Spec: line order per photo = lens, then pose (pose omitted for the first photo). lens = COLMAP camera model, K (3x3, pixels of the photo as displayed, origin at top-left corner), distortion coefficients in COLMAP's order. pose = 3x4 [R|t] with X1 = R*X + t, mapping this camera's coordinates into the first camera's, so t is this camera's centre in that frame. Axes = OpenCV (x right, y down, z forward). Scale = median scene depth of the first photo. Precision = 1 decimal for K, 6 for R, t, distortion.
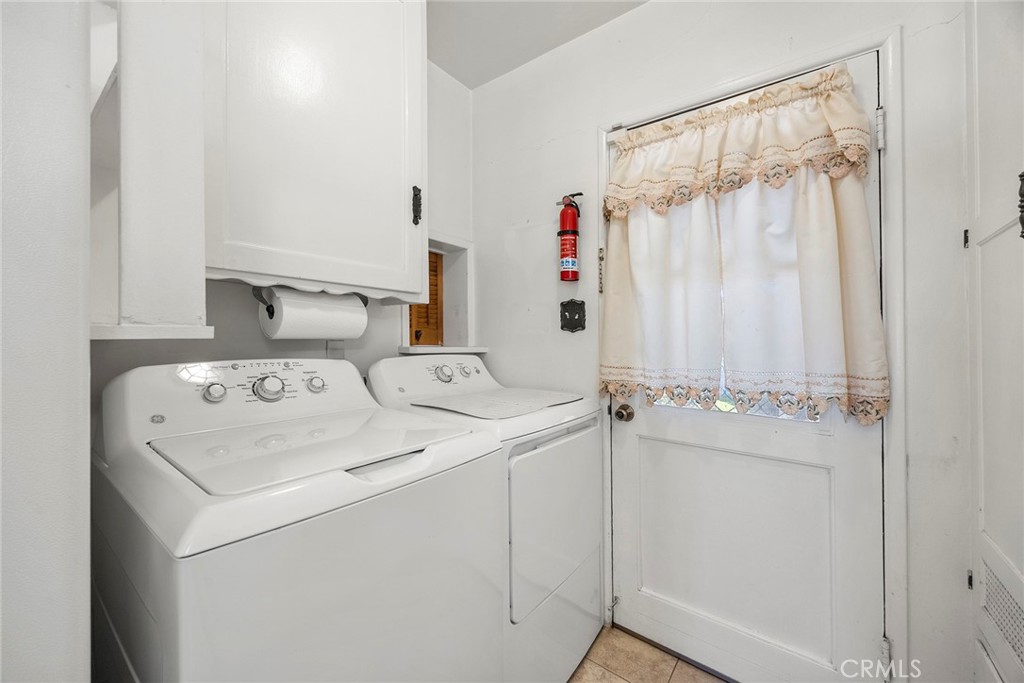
lens RADIAL K [[394.7, 0, 510.5], [0, 394.7, 335.1], [0, 0, 1]] dist [-0.002172, 0.000074]
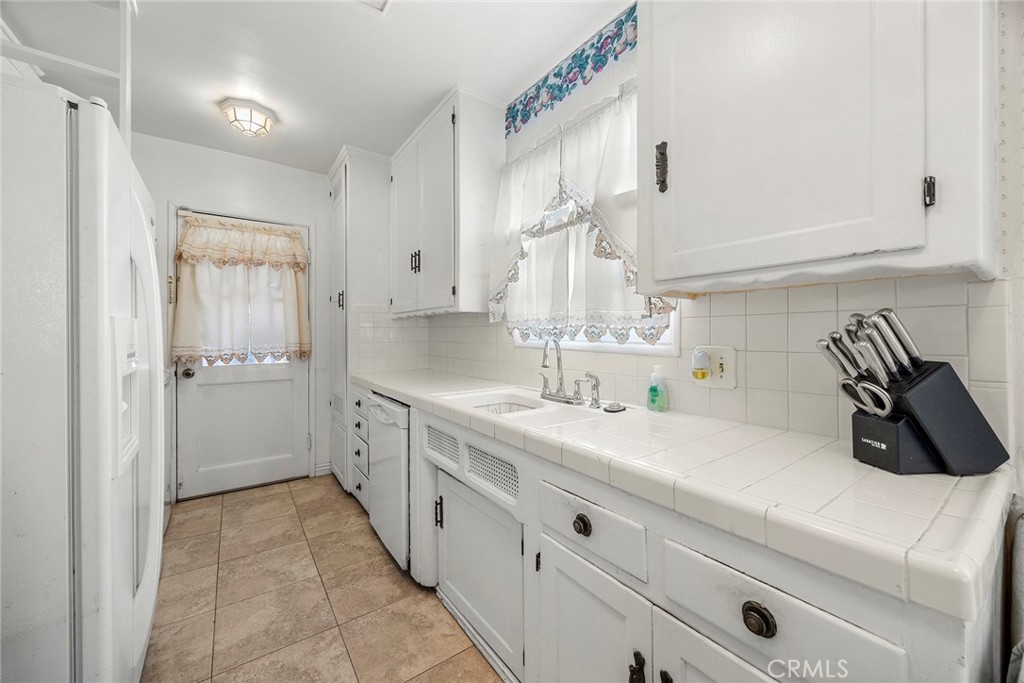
lens RADIAL K [[394.7, 0, 512.1], [0, 394.7, 323.2], [0, 0, 1]] dist [-0.002172, 0.000074]
pose [[0.293182, 0.006285, 0.956036, -1.198130], [-0.006695, 0.999967, -0.004521, -0.032854], [-0.956033, -0.005075, 0.293214, -1.097791]]
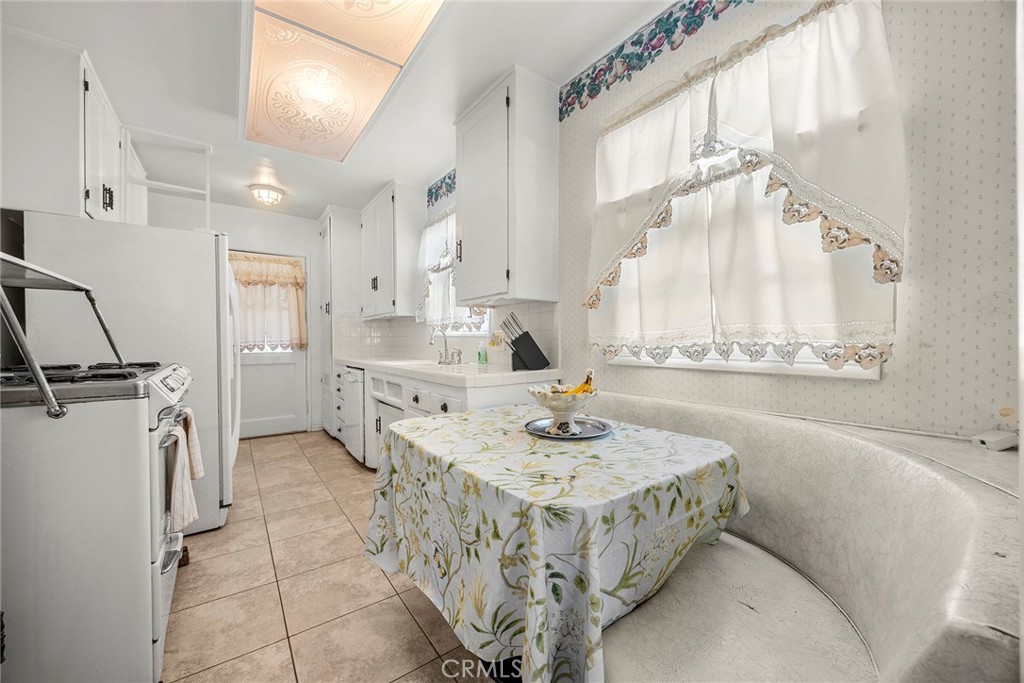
lens RADIAL K [[394.7, 0, 511.6], [0, 394.7, 336.3], [0, 0, 1]] dist [-0.002172, 0.000074]
pose [[0.288972, -0.009419, 0.957291, -2.096185], [-0.005180, 0.999922, 0.011402, 0.022752], [-0.957323, -0.008253, 0.288901, -1.974960]]
